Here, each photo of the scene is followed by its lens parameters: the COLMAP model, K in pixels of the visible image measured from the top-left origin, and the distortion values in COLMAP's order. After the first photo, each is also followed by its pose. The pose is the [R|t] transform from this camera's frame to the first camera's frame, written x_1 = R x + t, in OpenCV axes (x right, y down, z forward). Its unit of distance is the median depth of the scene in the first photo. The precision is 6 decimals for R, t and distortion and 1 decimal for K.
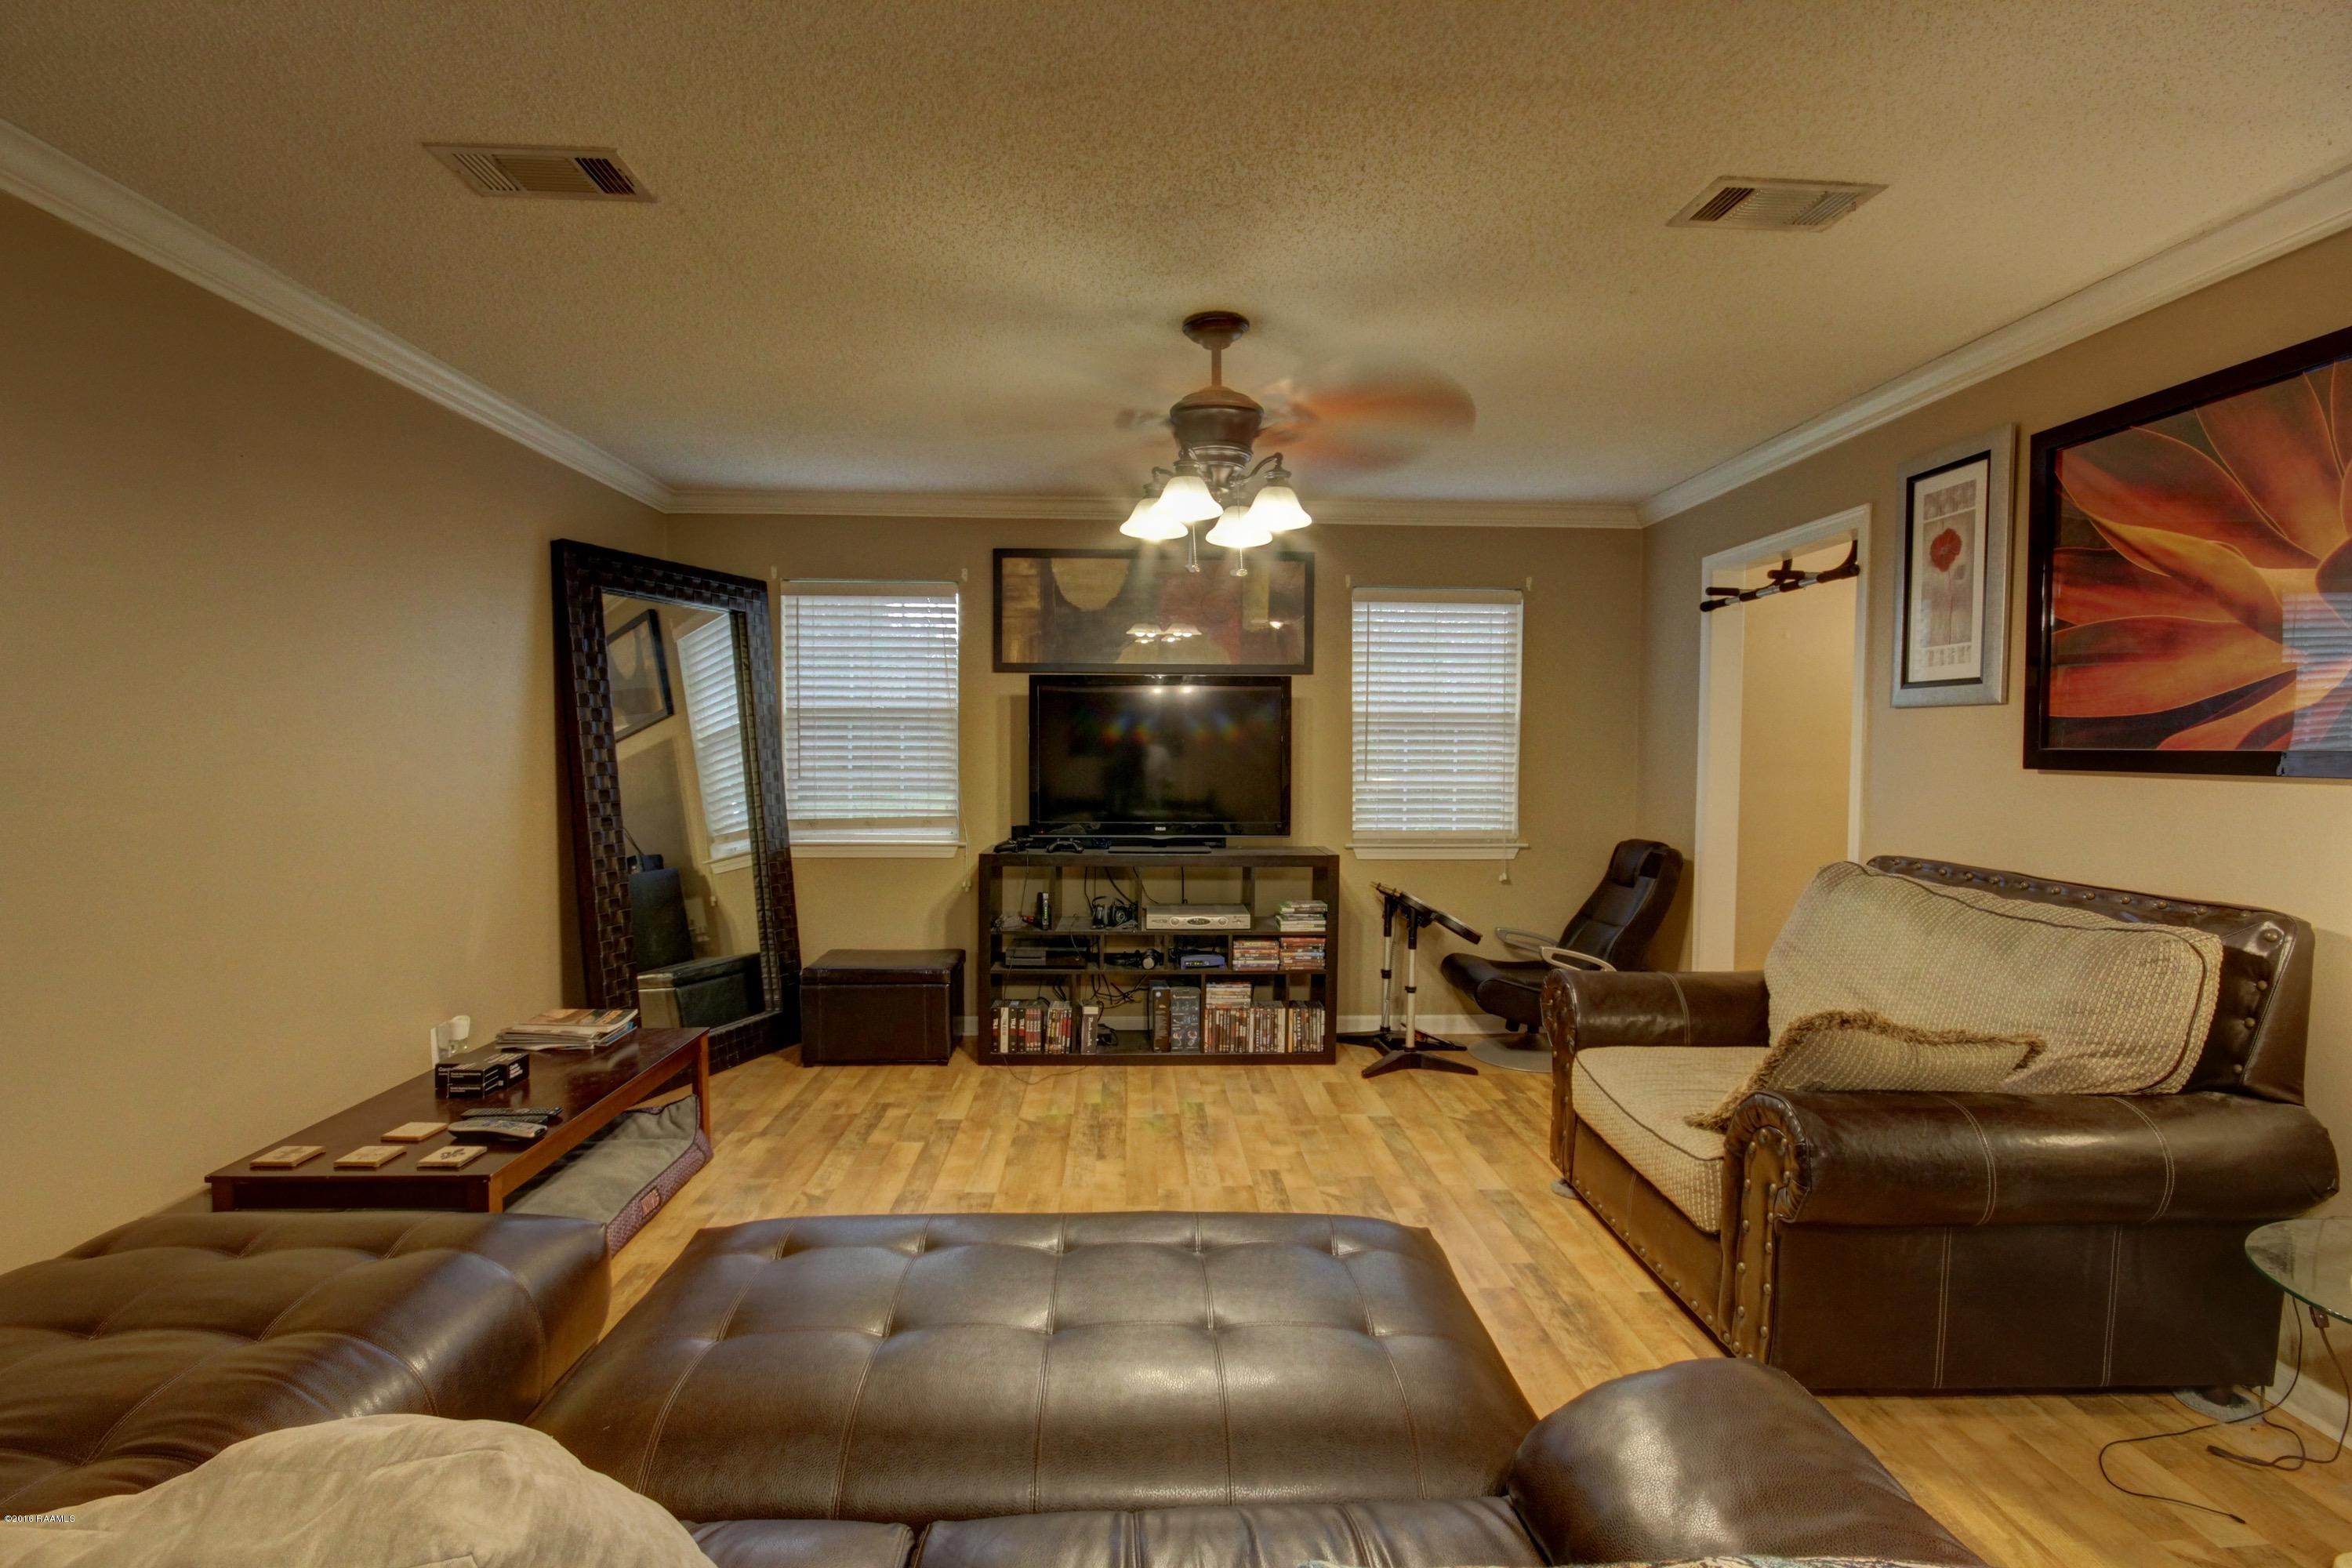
lens RADIAL K [[1082.8, 0, 1173.5], [0, 1082.8, 785.8], [0, 0, 1]] dist [-0.000893, 0.000840]
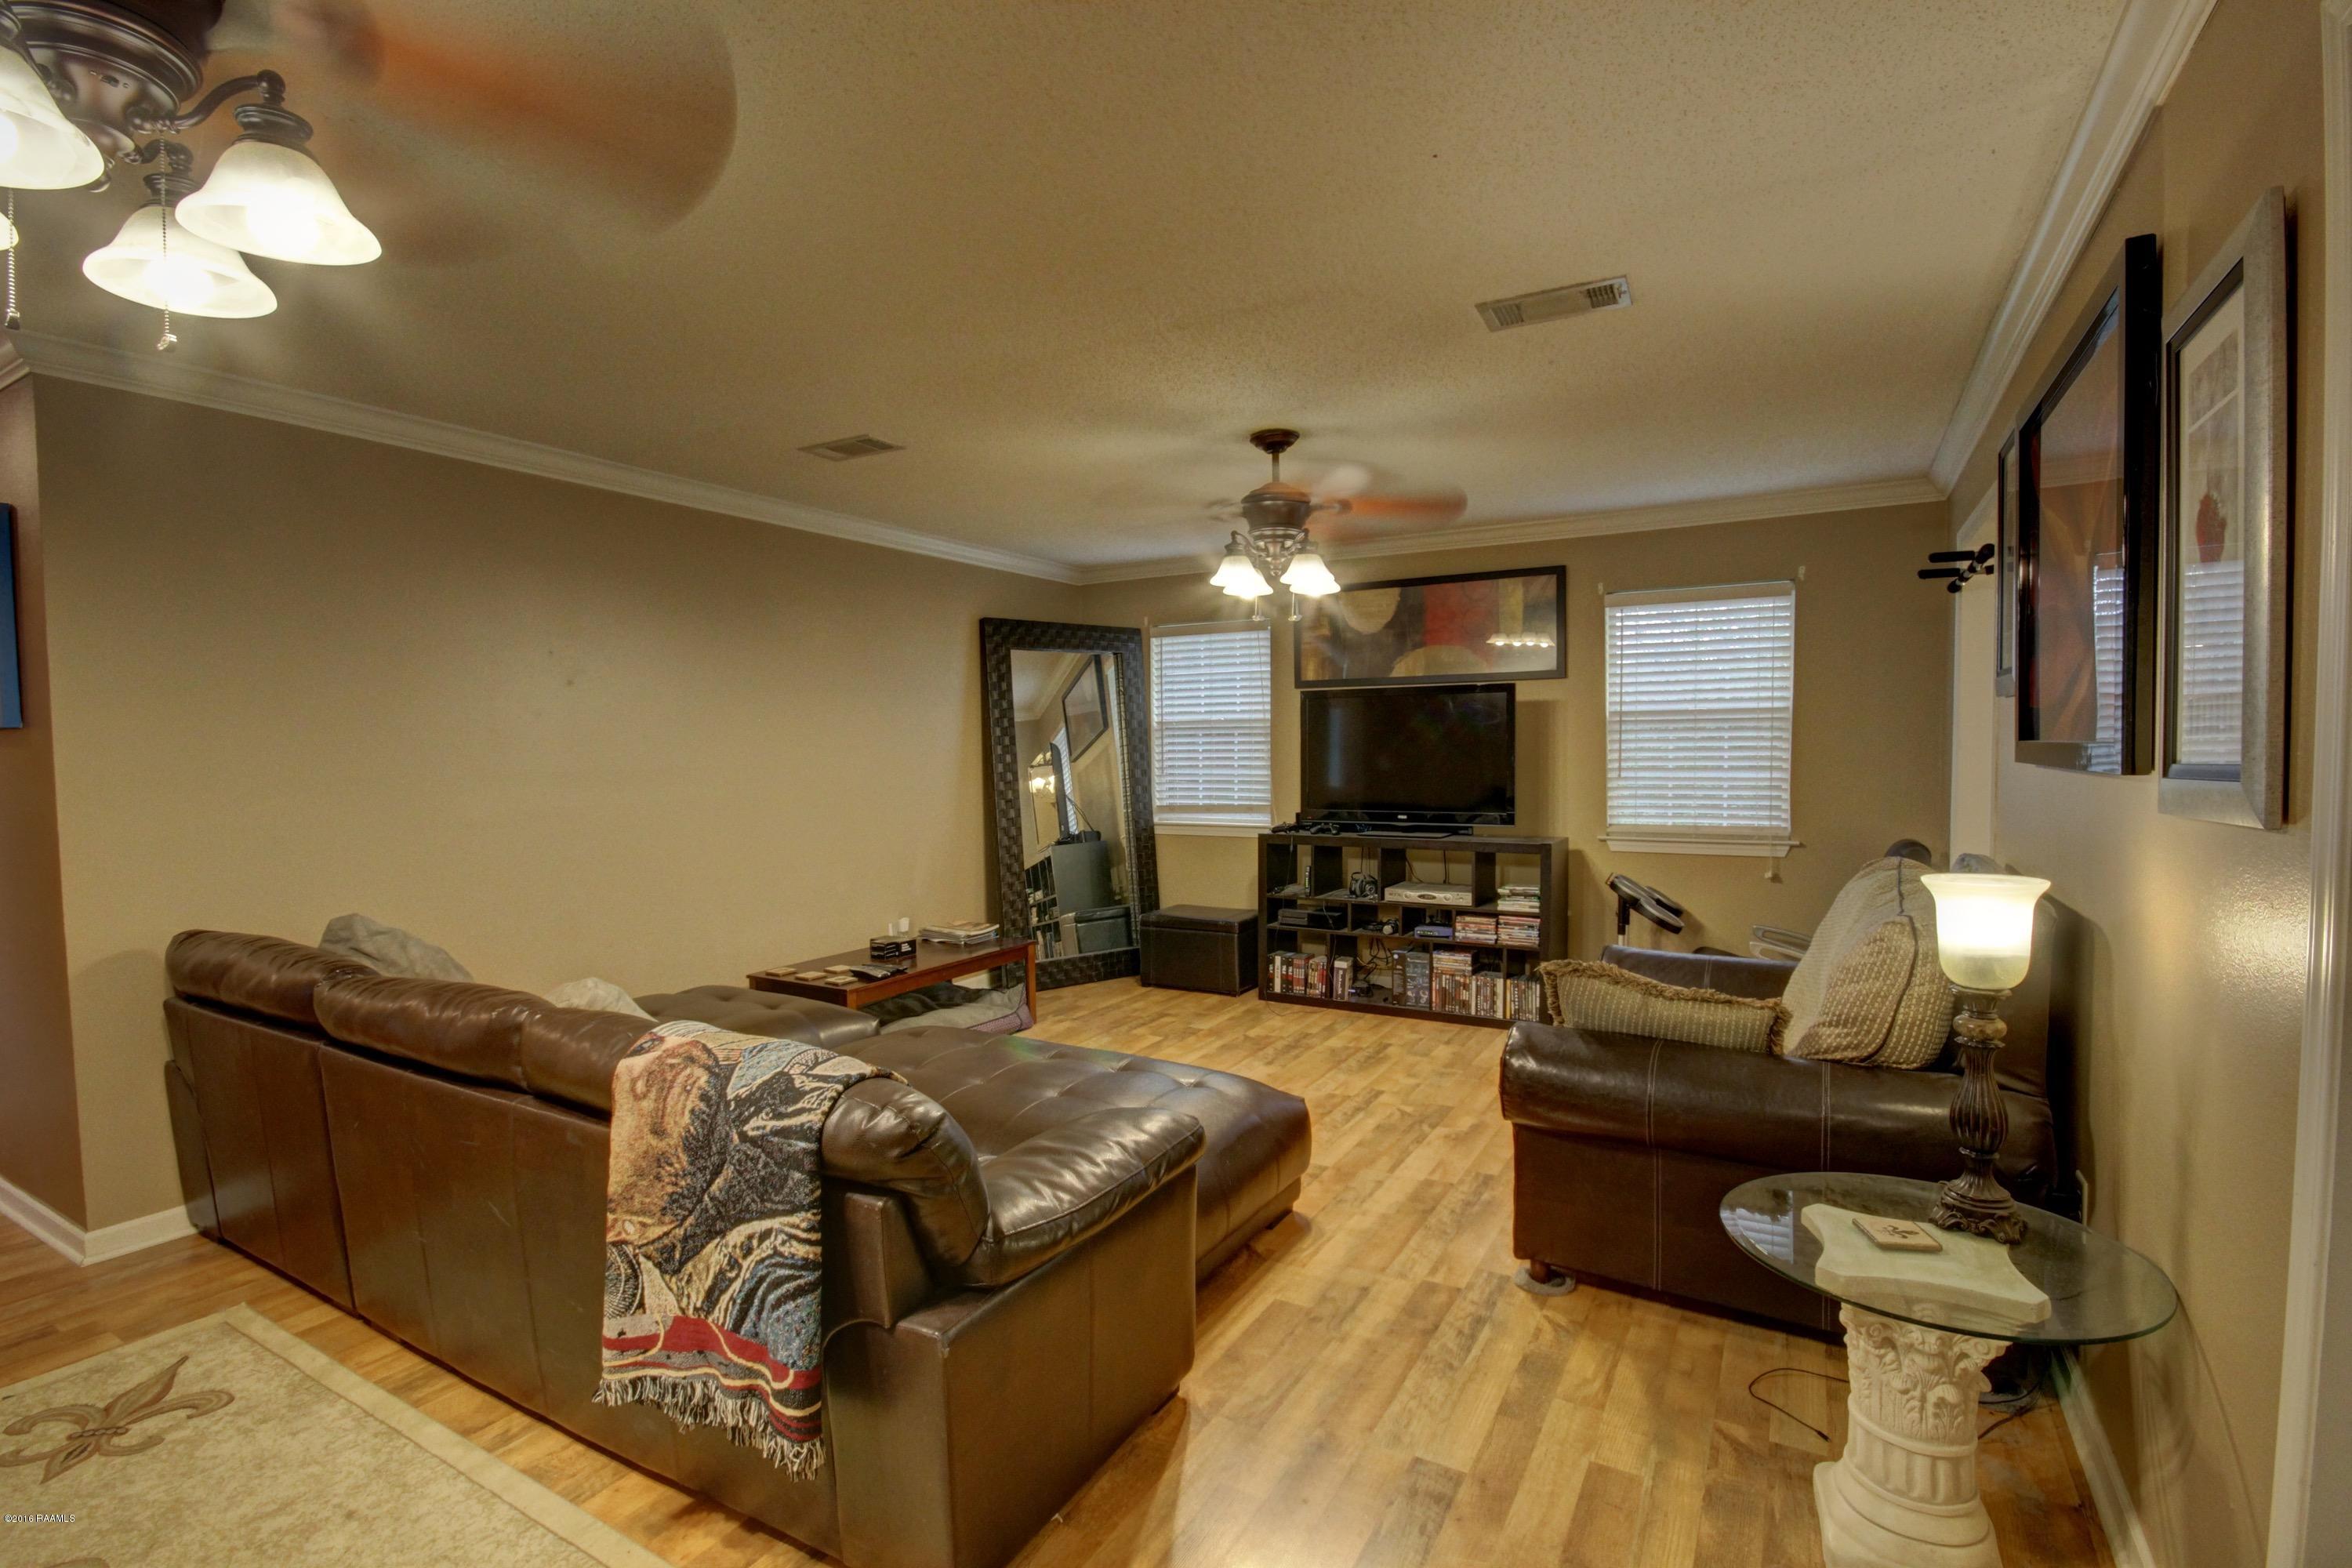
lens RADIAL K [[1082.8, 0, 1178.9], [0, 1082.8, 782.3], [0, 0, 1]] dist [-0.000893, 0.000840]
pose [[0.847170, 0.003251, -0.531311, 0.413145], [-0.004113, 0.999991, -0.000438, 0.003605], [0.531305, 0.002556, 0.847177, -0.128072]]
